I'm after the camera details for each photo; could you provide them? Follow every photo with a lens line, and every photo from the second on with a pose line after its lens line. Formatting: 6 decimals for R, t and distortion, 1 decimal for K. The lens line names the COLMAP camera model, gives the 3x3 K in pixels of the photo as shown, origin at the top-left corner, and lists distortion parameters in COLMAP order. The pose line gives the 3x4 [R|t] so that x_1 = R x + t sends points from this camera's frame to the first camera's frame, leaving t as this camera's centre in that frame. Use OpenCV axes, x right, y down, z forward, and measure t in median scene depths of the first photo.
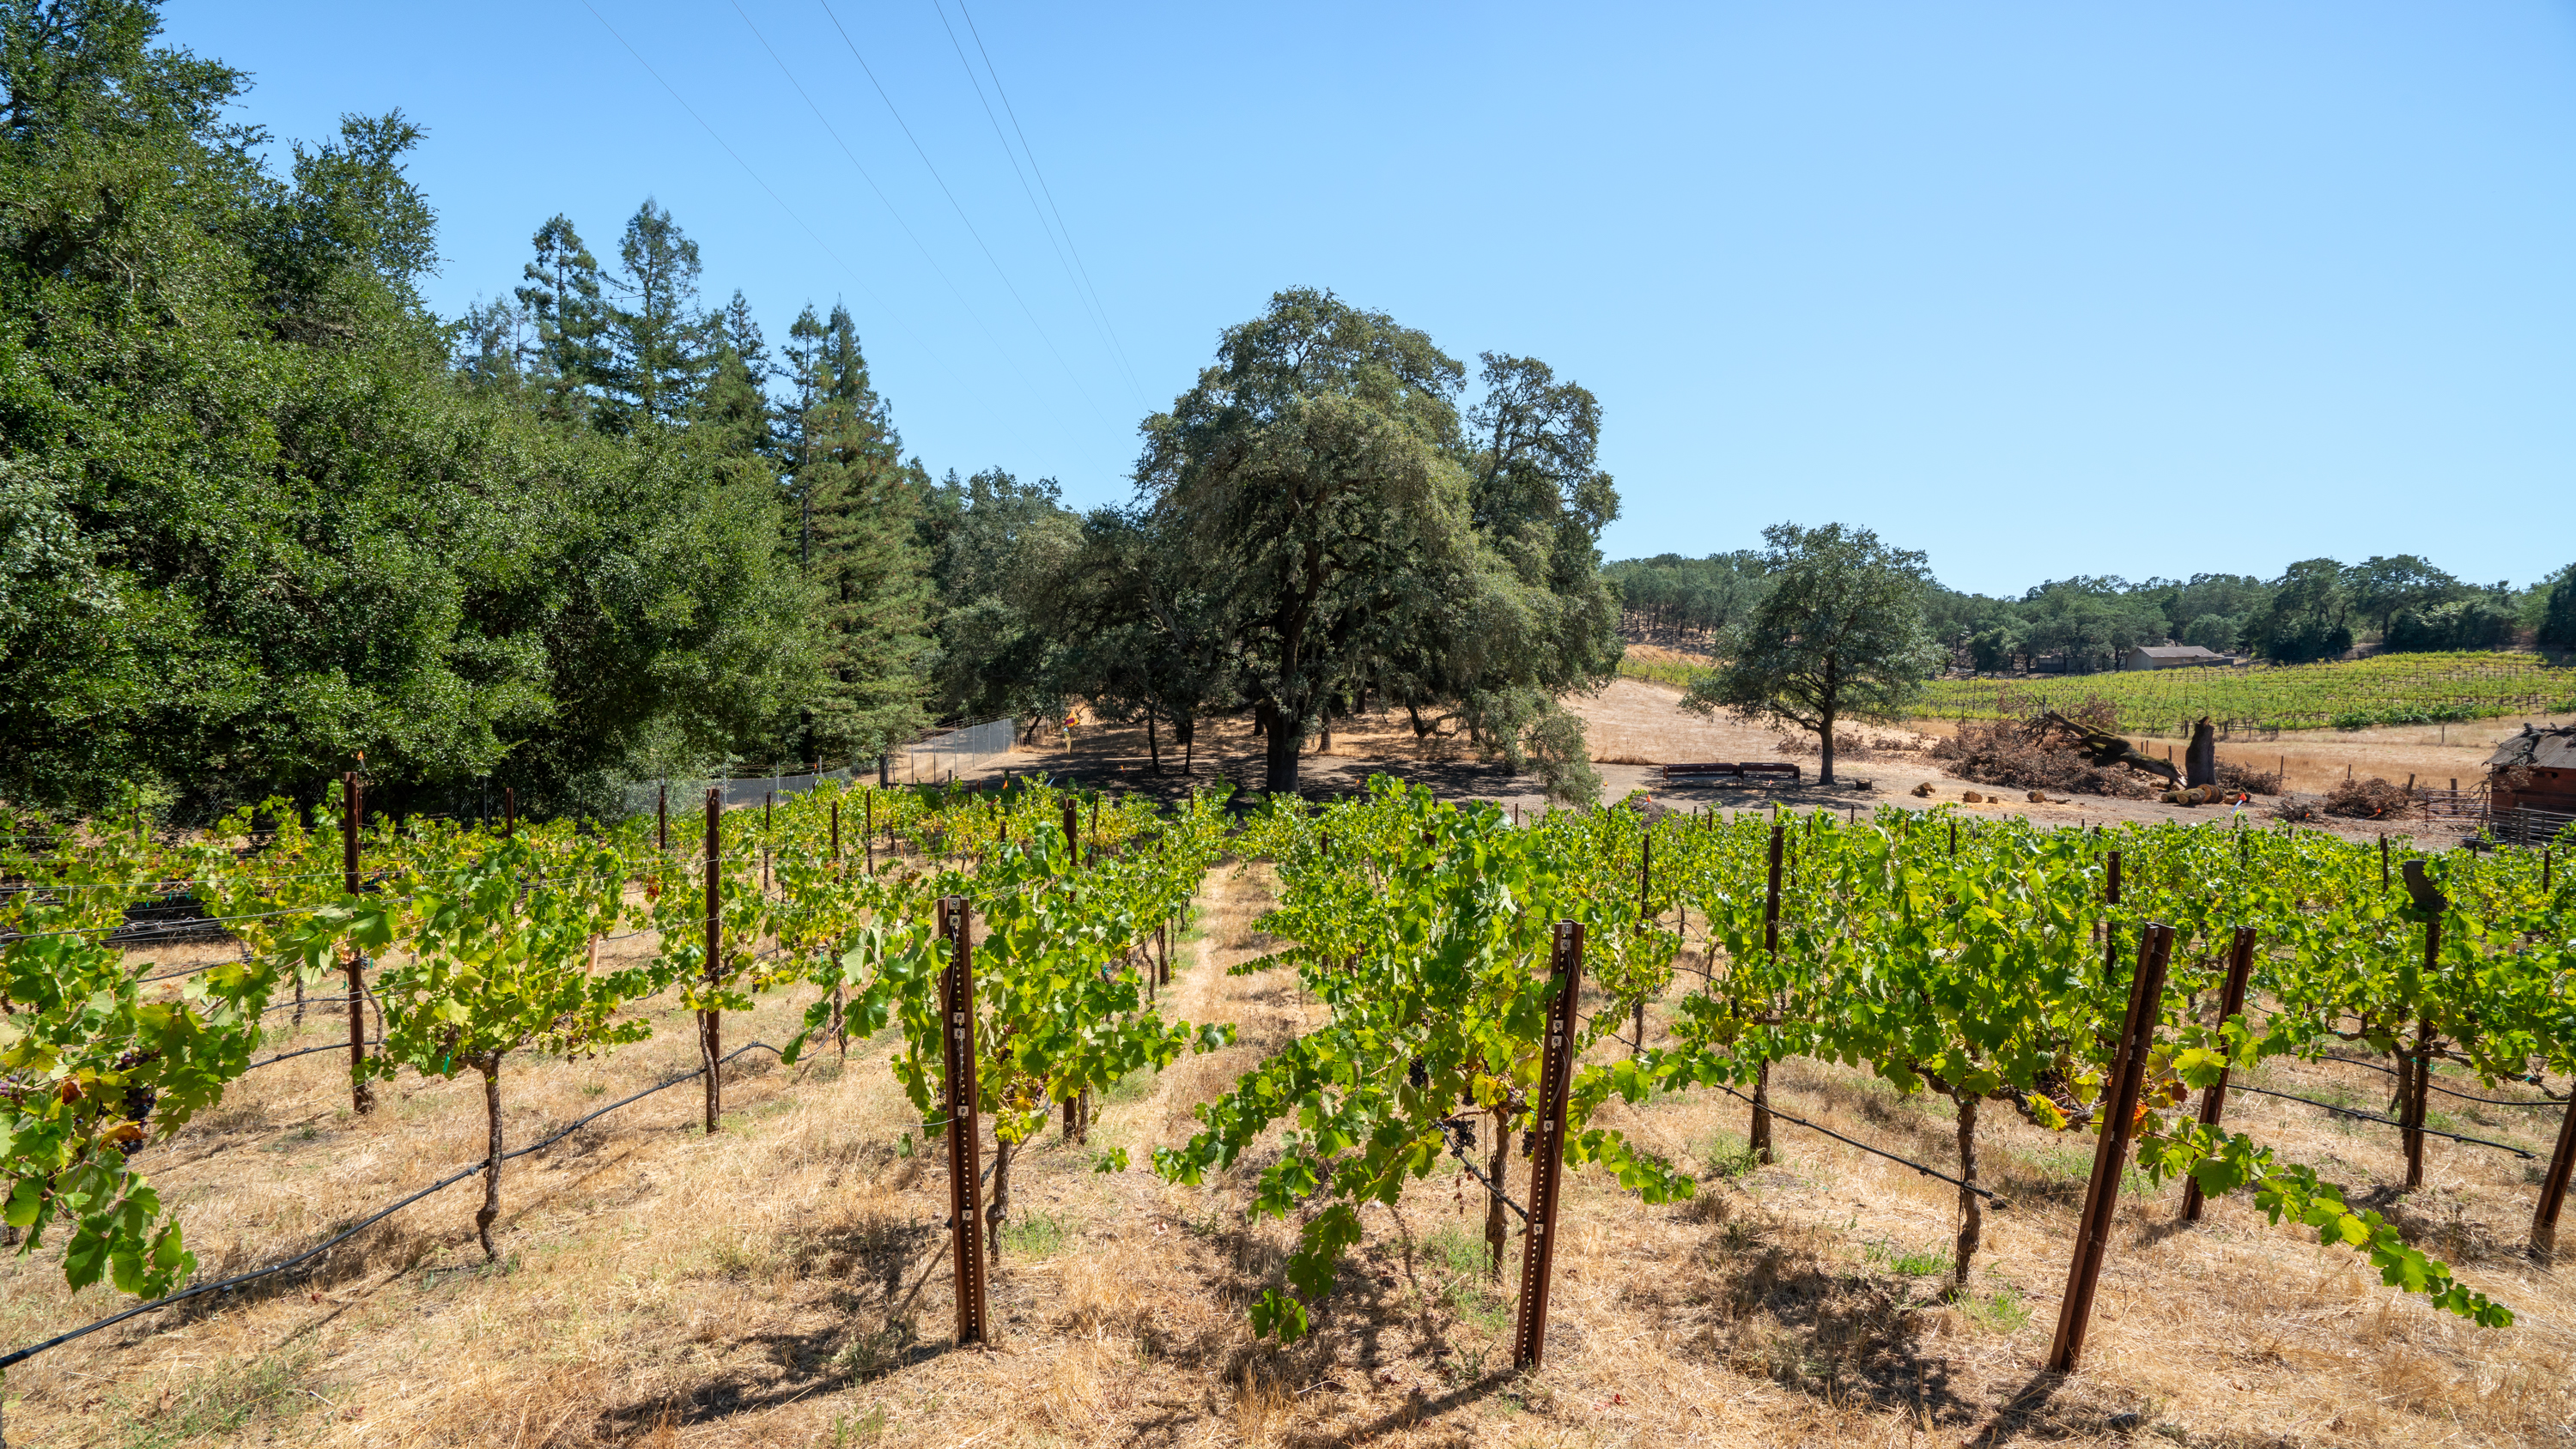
lens RADIAL K [[1178.7, 0, 1287.6], [0, 1178.7, 722.6], [0, 0, 1]] dist [-0.004090, -0.000563]
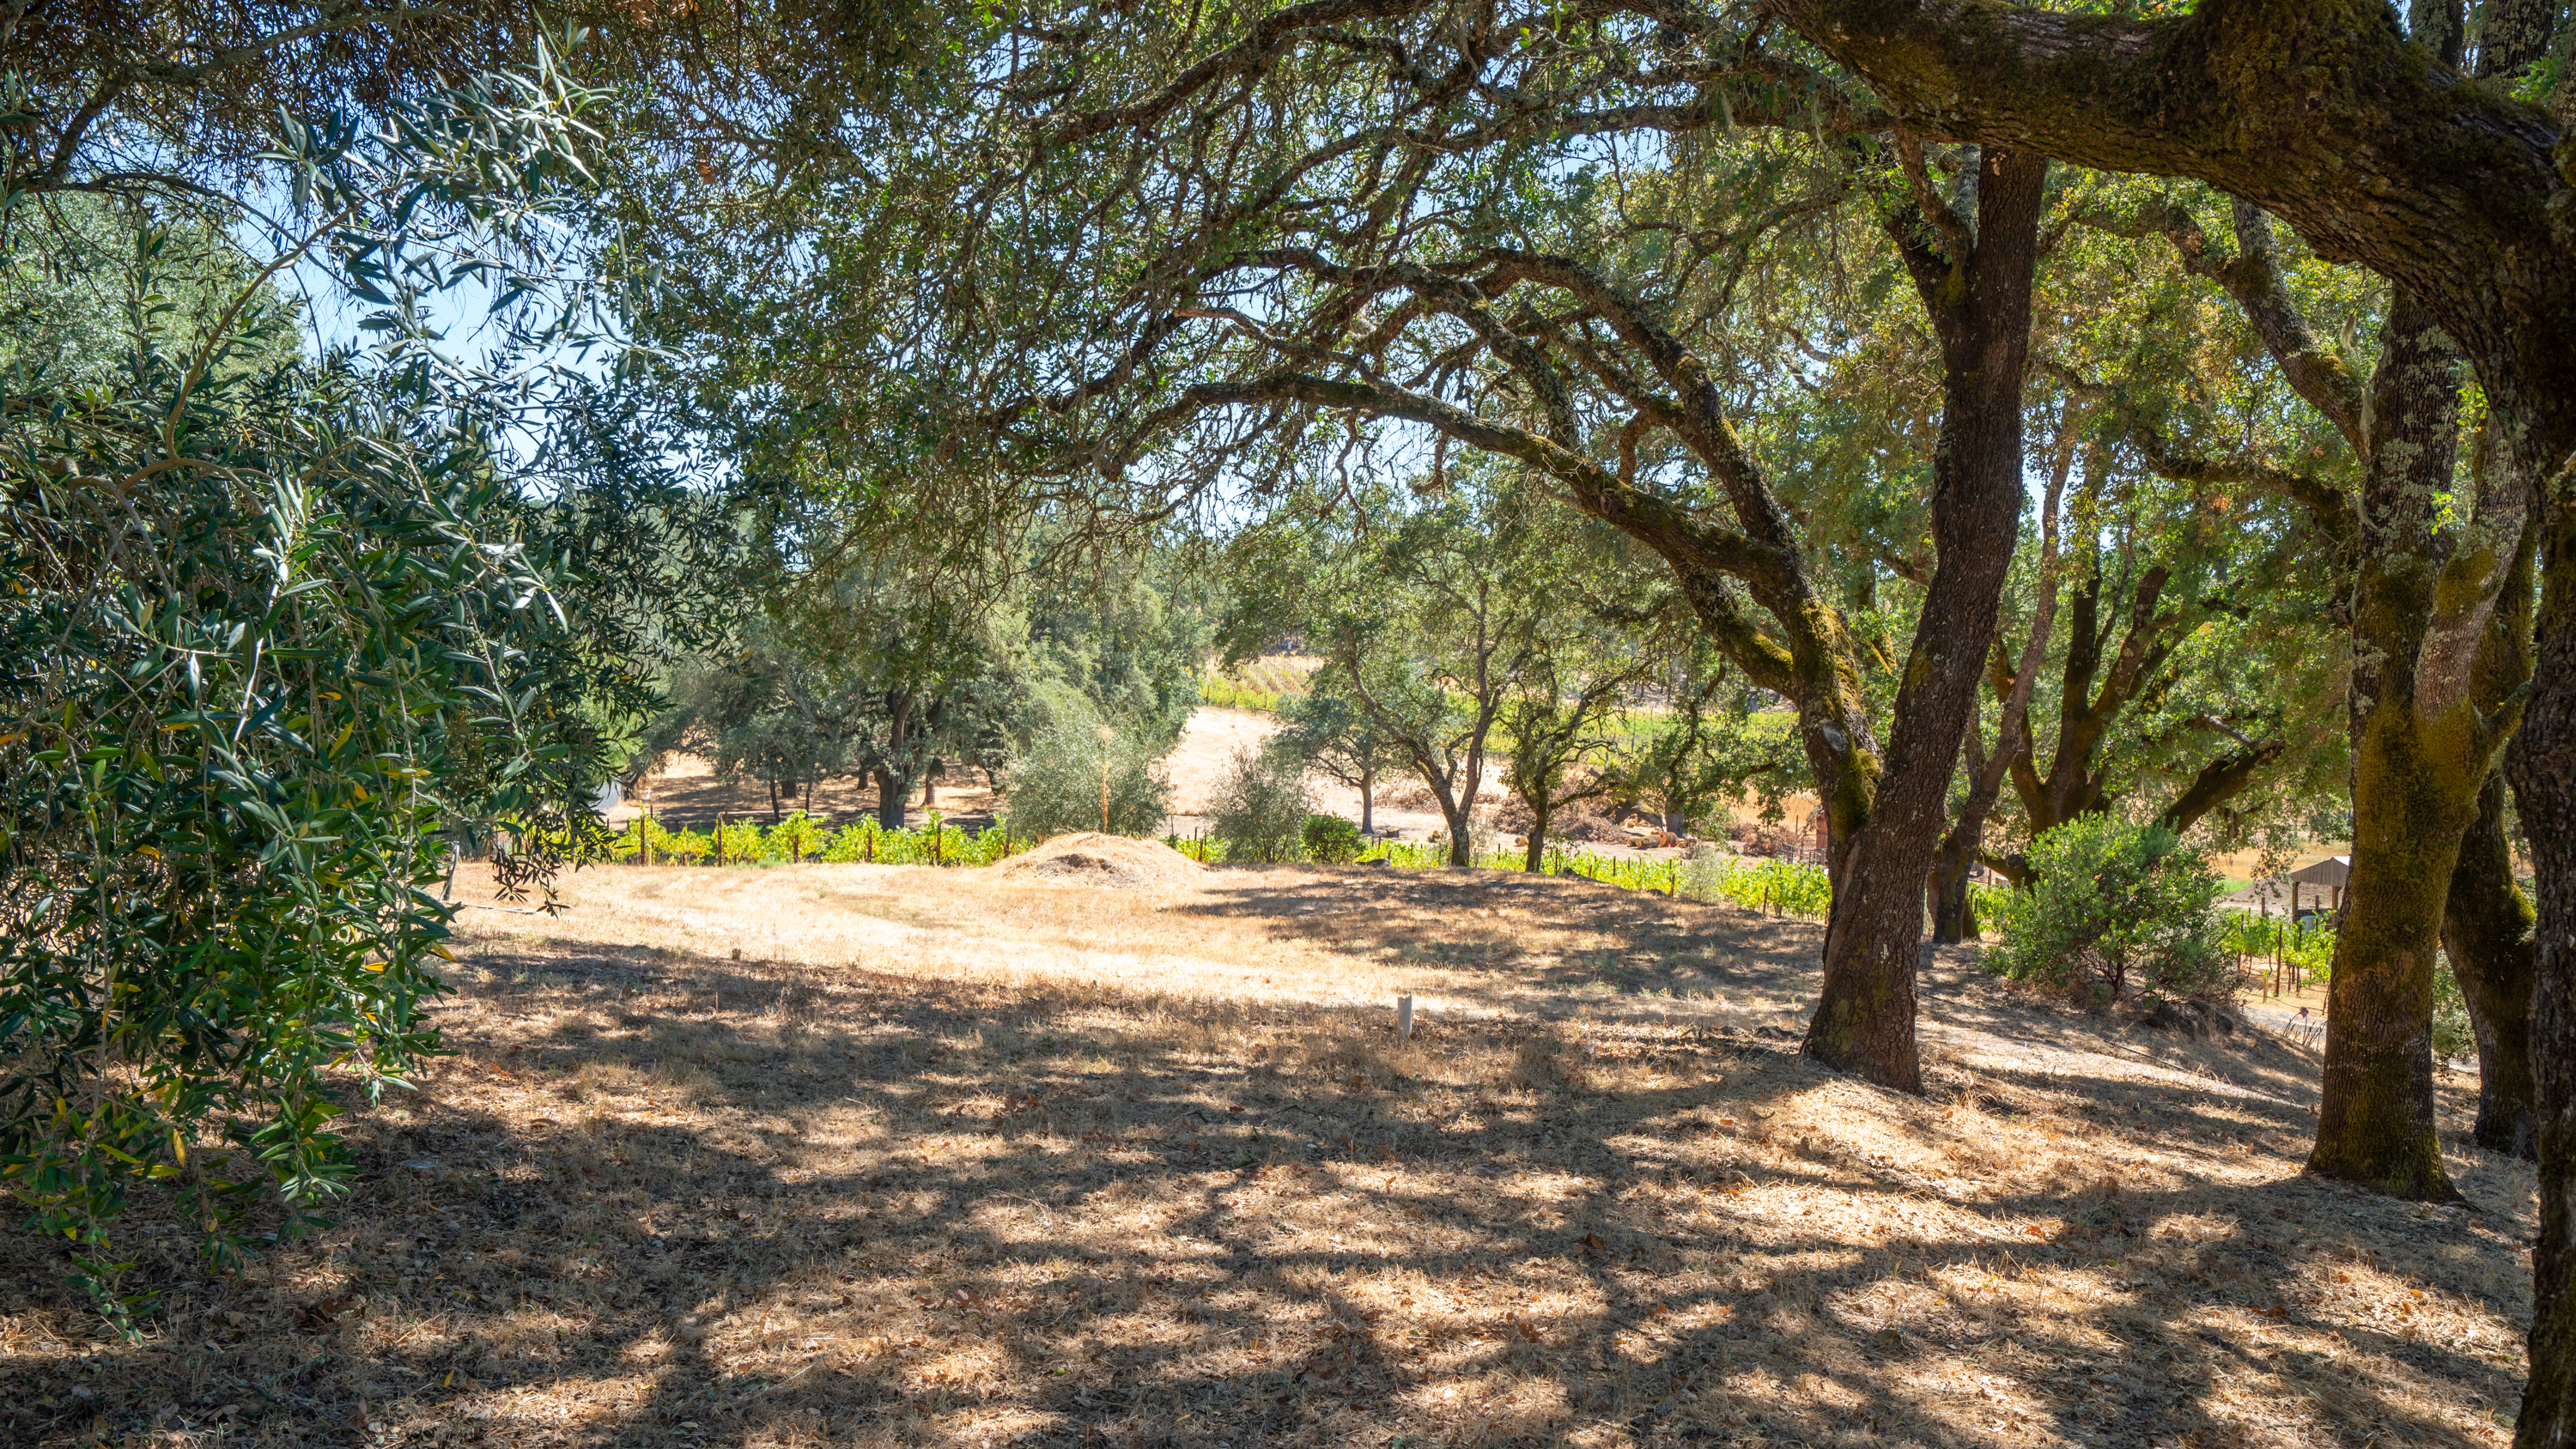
lens RADIAL K [[2074.4, 0, 1292.8], [0, 2074.4, 726.6], [0, 0, 1]] dist [0.004979, 0.000170]
pose [[0.981393, 0.004251, 0.191964, -0.008001], [-0.001596, 0.999901, -0.013981, -0.022800], [-0.192004, 0.013415, 0.981302, -0.999138]]
